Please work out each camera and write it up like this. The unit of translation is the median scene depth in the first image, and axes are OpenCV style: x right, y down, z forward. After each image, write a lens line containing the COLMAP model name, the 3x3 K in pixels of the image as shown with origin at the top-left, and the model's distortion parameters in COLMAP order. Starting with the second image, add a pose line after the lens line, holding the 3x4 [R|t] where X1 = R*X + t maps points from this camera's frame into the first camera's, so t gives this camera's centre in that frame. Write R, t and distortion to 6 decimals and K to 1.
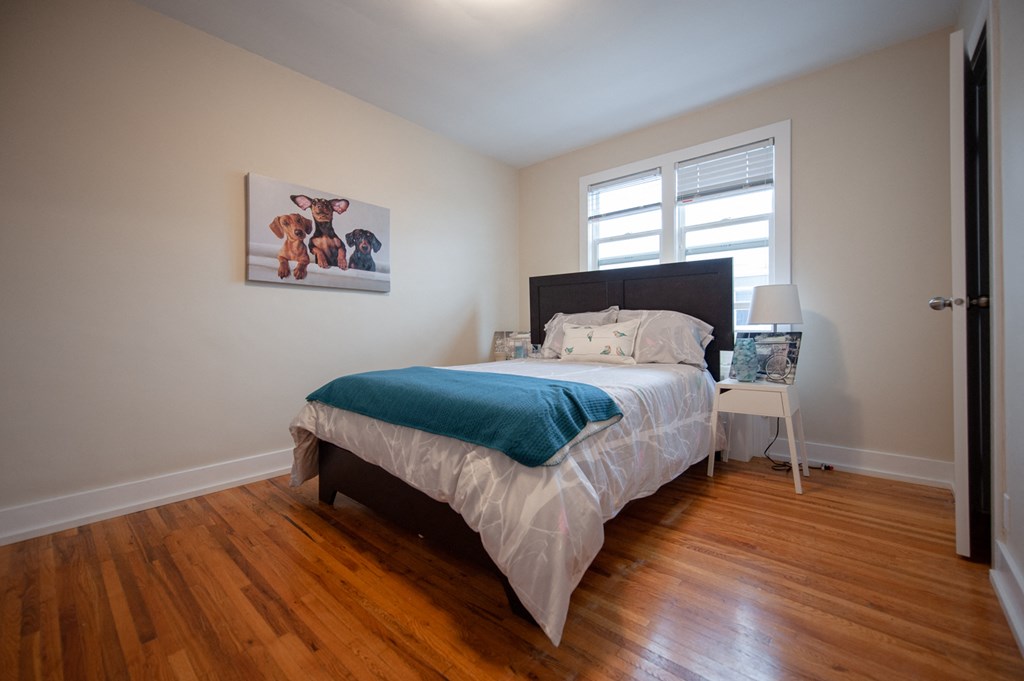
lens RADIAL K [[414.0, 0, 513.4], [0, 414.0, 314.4], [0, 0, 1]] dist [0.001326, -0.000047]
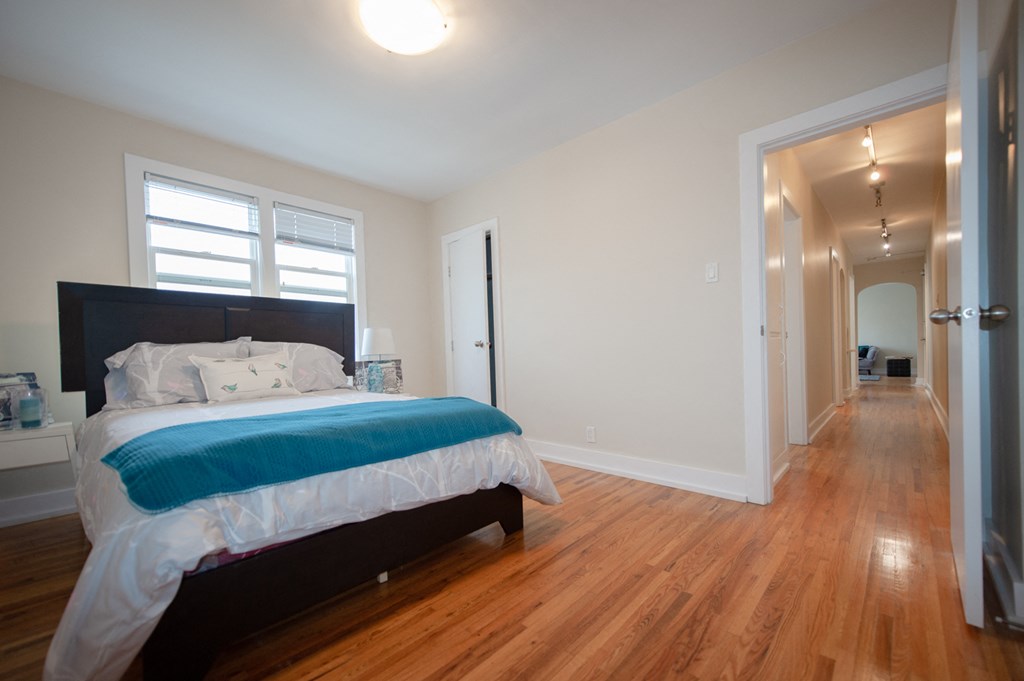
lens RADIAL K [[426.4, 0, 510.9], [0, 426.4, 337.4], [0, 0, 1]] dist [-0.001936, -0.000761]
pose [[0.029209, 0.041714, 0.998703, -0.730965], [-0.003124, 0.999128, -0.041640, 0.020069], [-0.999568, -0.001904, 0.029314, 0.424441]]
